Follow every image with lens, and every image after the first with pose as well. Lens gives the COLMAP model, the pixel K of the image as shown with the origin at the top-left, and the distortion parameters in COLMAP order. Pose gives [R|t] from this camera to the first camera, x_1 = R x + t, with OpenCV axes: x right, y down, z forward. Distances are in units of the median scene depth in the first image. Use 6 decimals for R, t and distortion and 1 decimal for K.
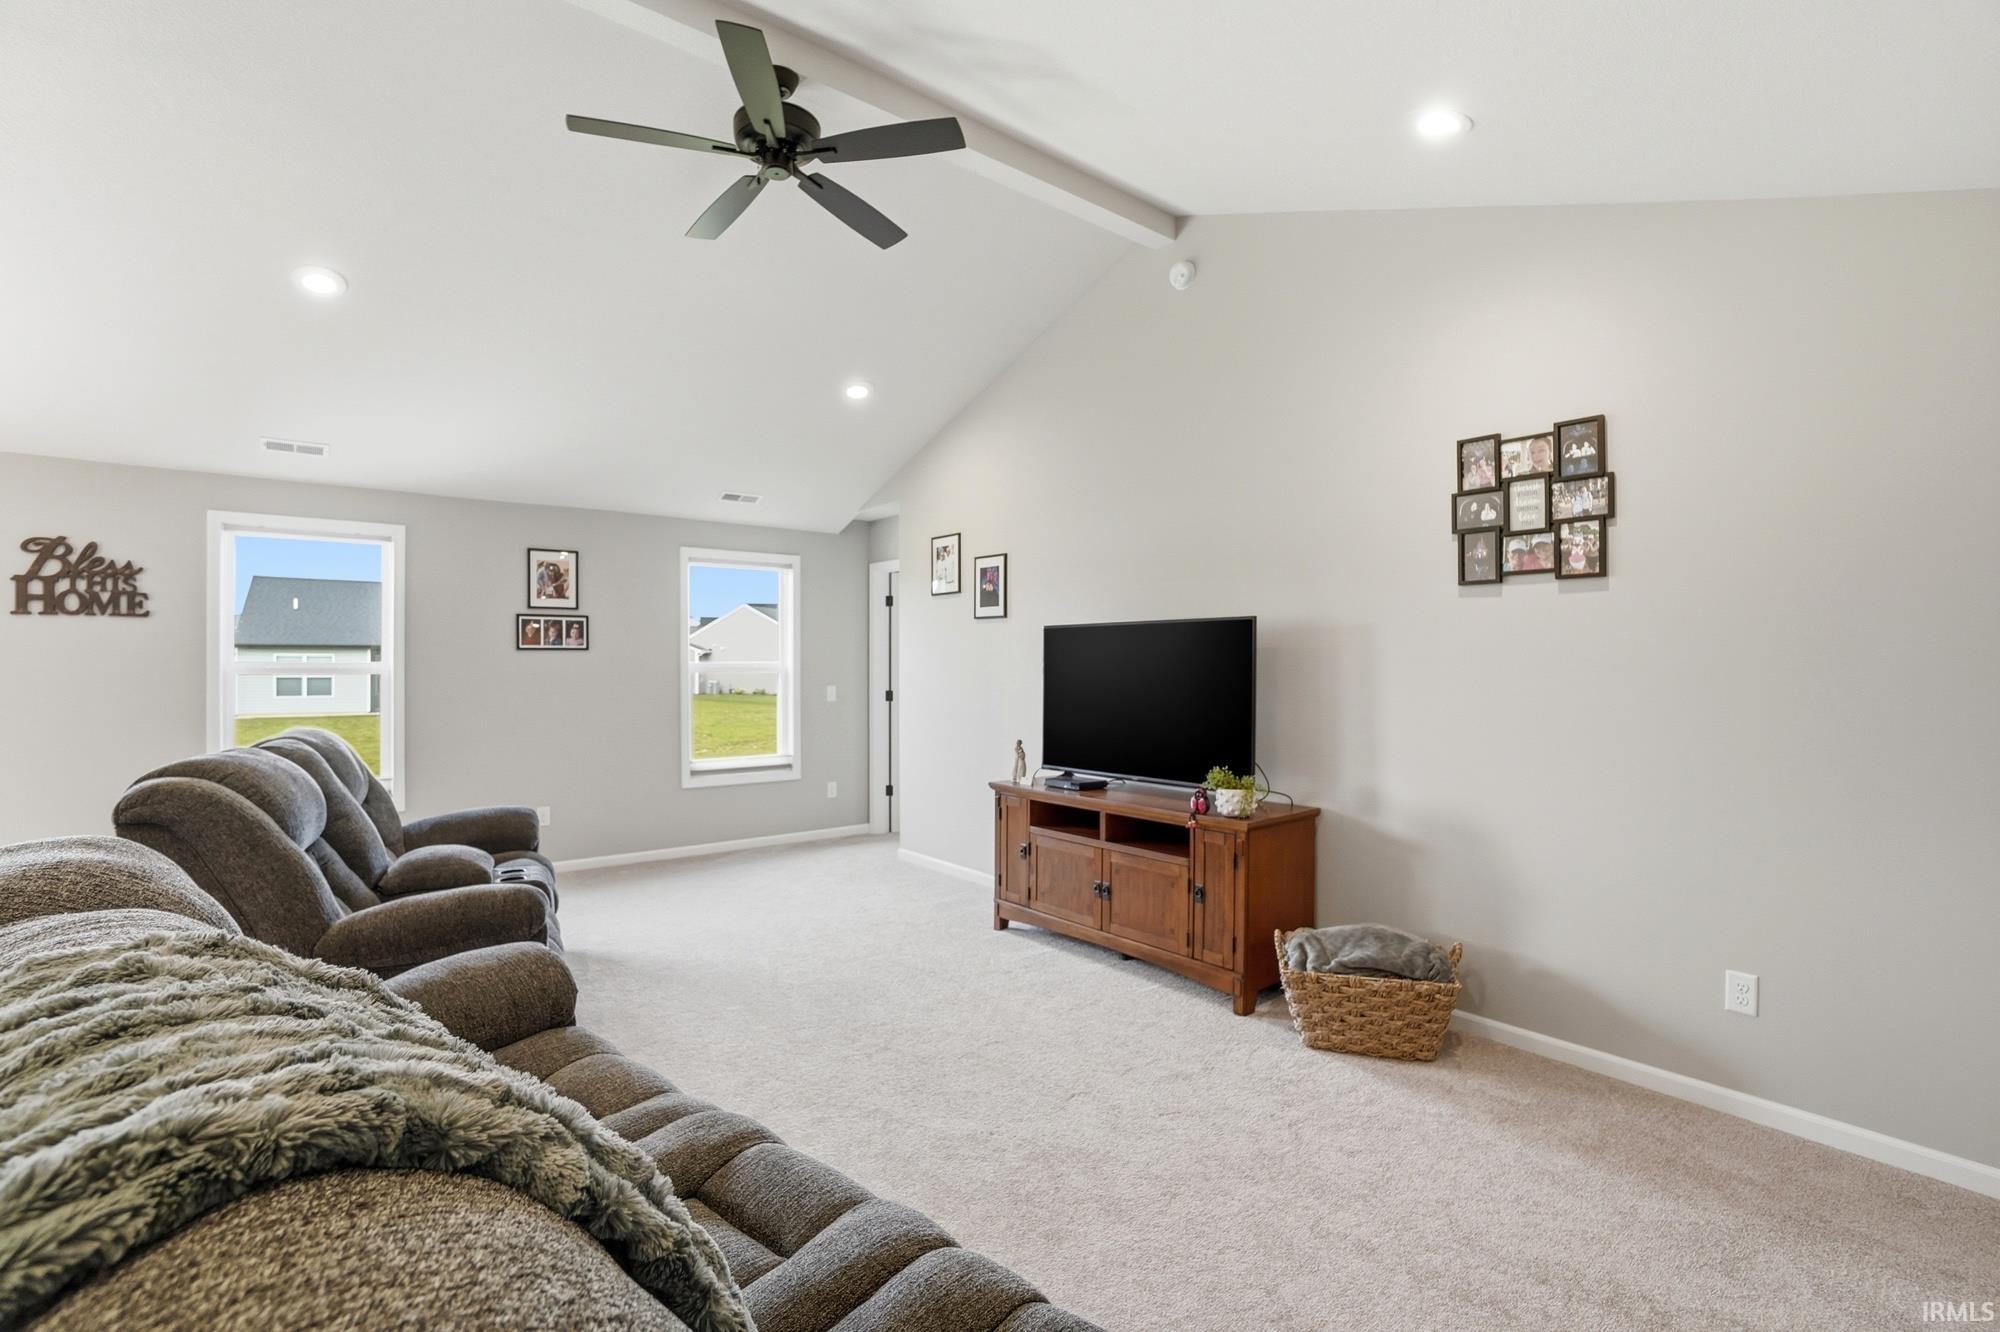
lens RADIAL K [[909.1, 0, 1009.2], [0, 909.1, 669.1], [0, 0, 1]] dist [-0.030047, 0.009171]
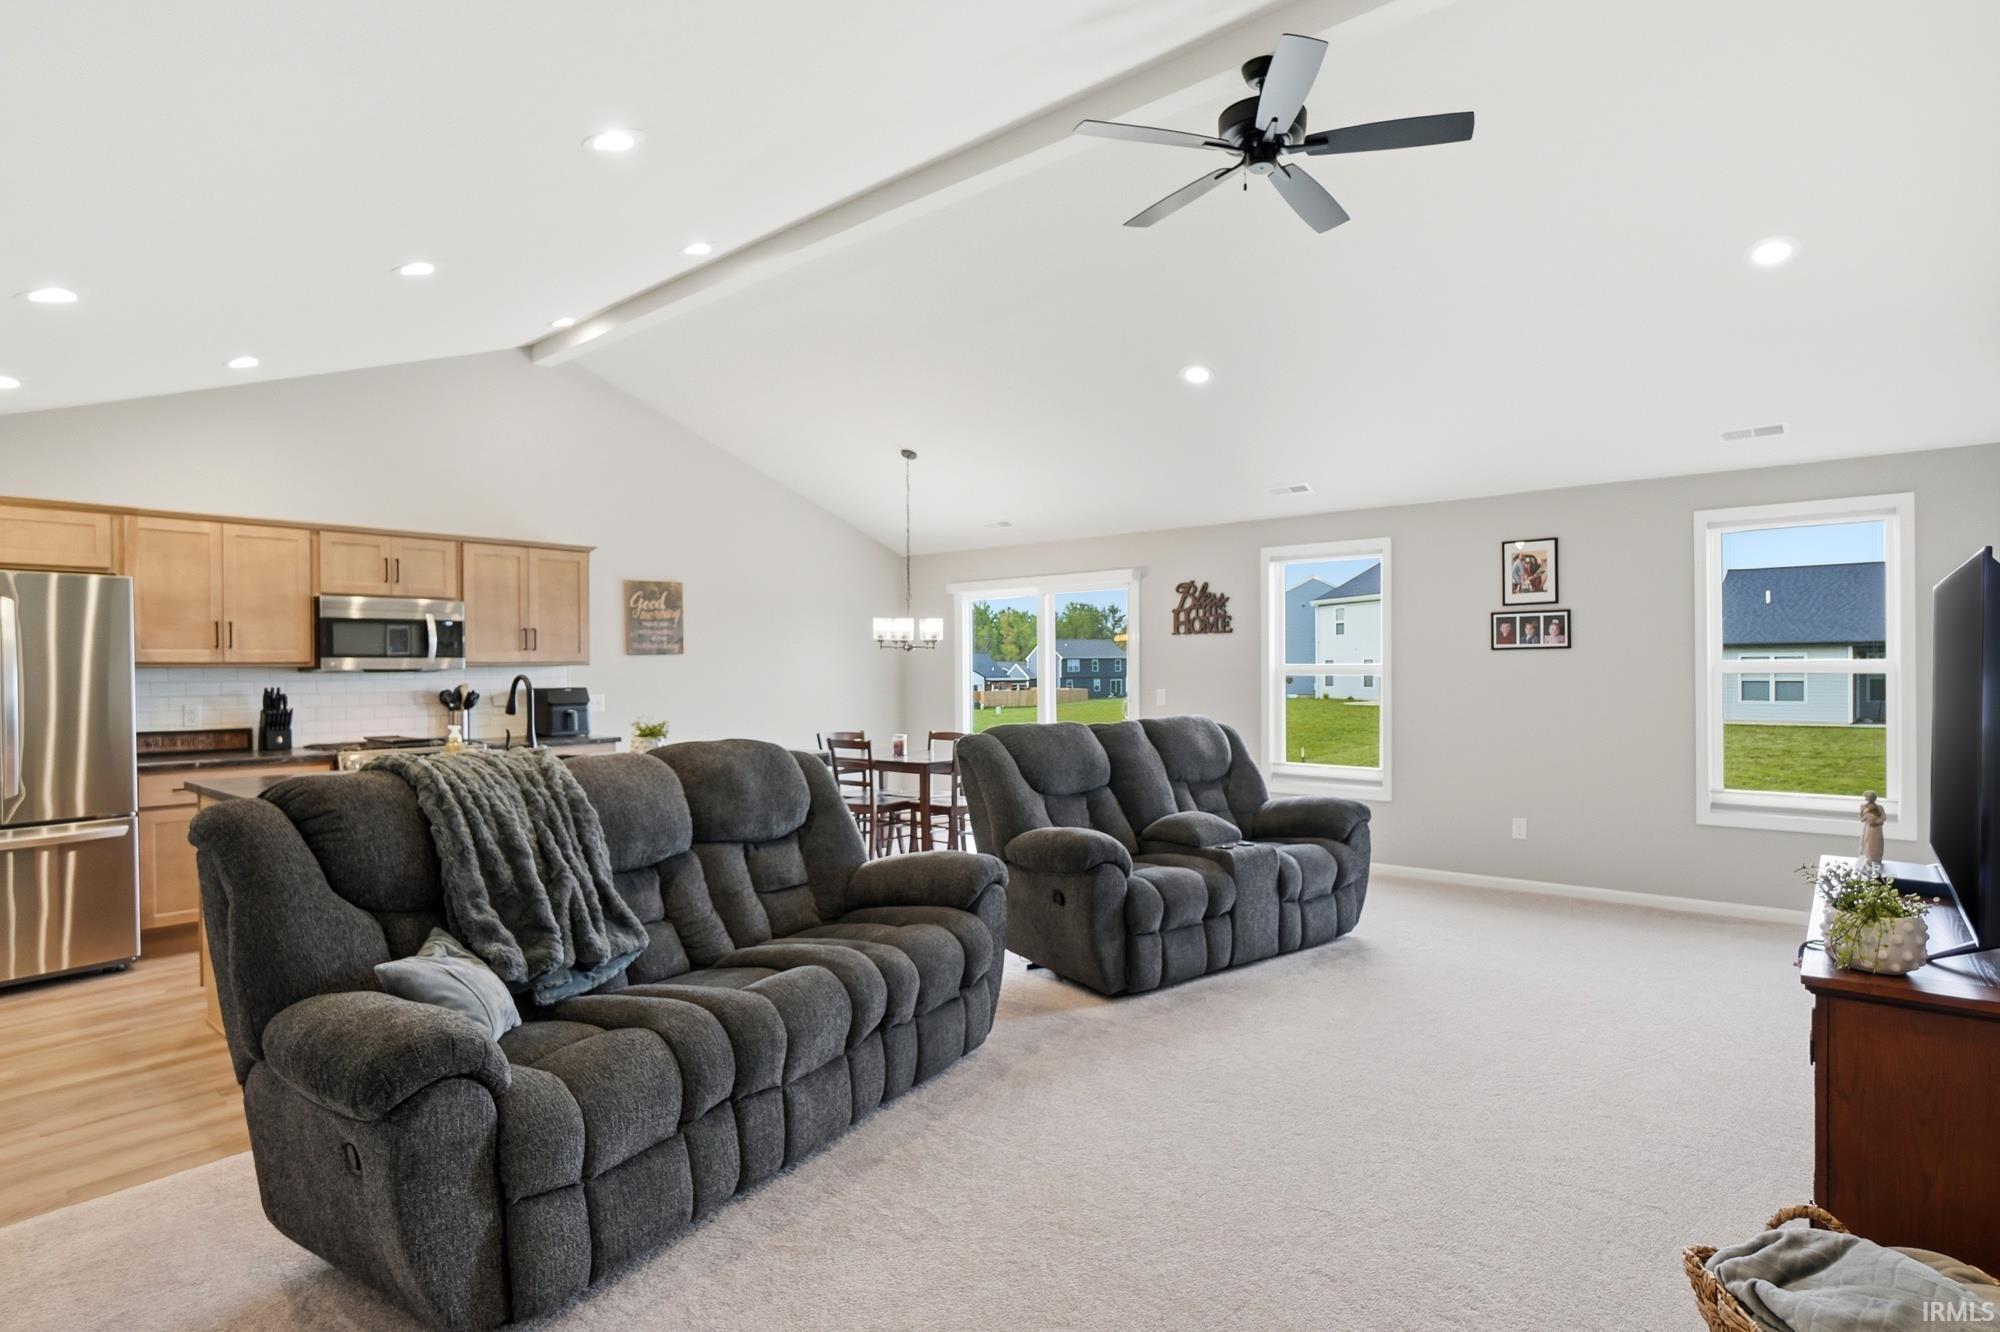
lens RADIAL K [[1045.1, 0, 1019.0], [0, 1045.1, 669.7], [0, 0, 1]] dist [-0.016309, -0.000487]
pose [[0.206967, -0.003330, -0.978342, 0.550452], [0.003186, 0.999991, -0.002729, 0.001055], [0.978343, -0.002552, 0.206975, 0.365638]]
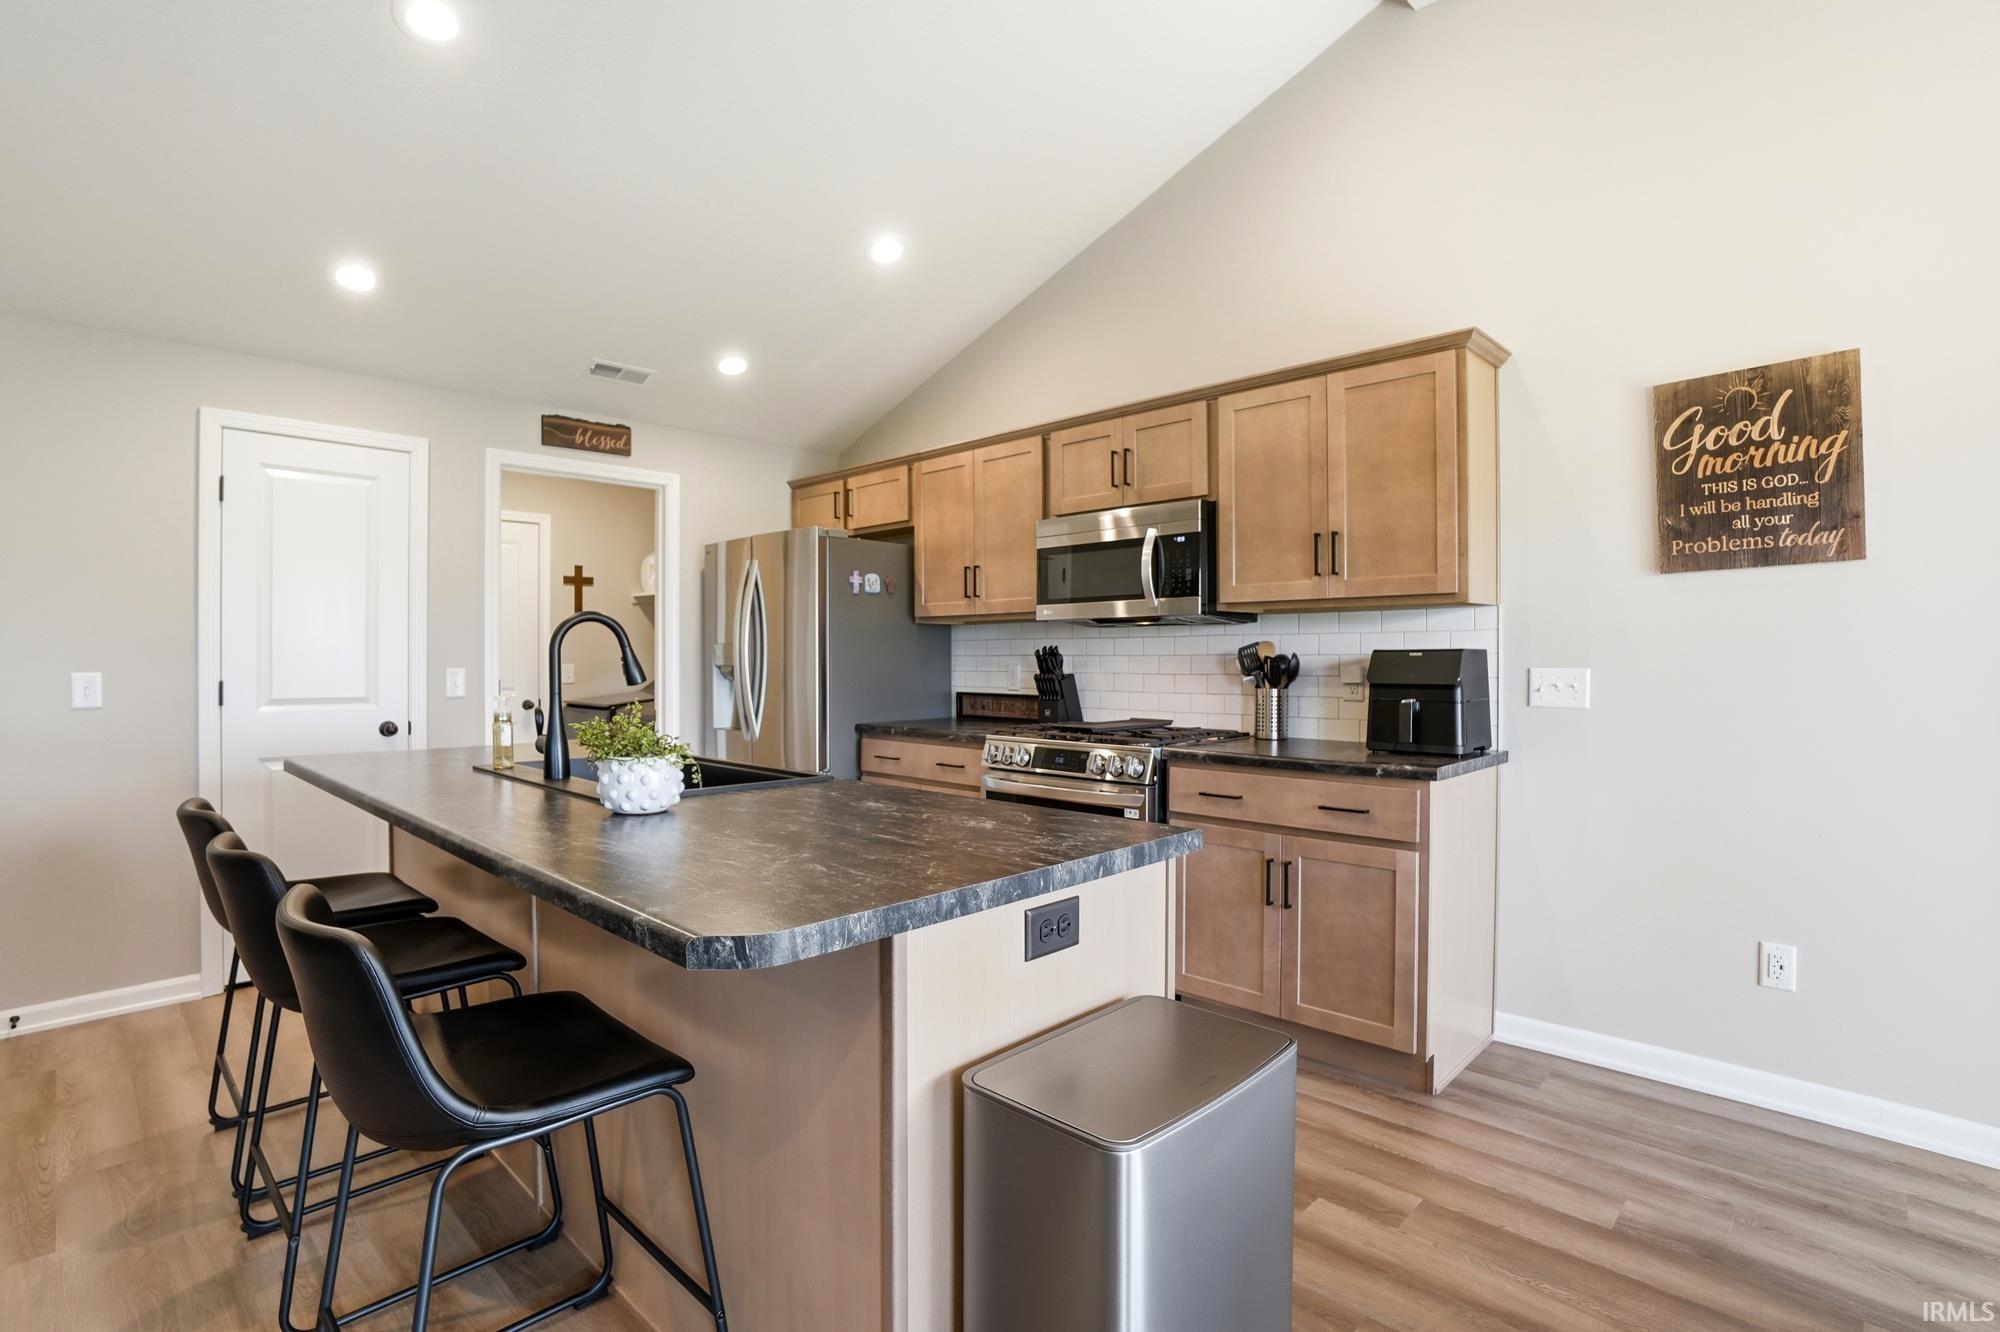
lens RADIAL K [[957.7, 0, 984.9], [0, 957.7, 660.2], [0, 0, 1]] dist [-0.026823, 0.010183]
pose [[-0.990885, -0.002198, -0.134693, -0.712600], [-0.003335, 0.999961, 0.008214, 0.023888], [0.134670, 0.008588, -0.990853, 0.646818]]
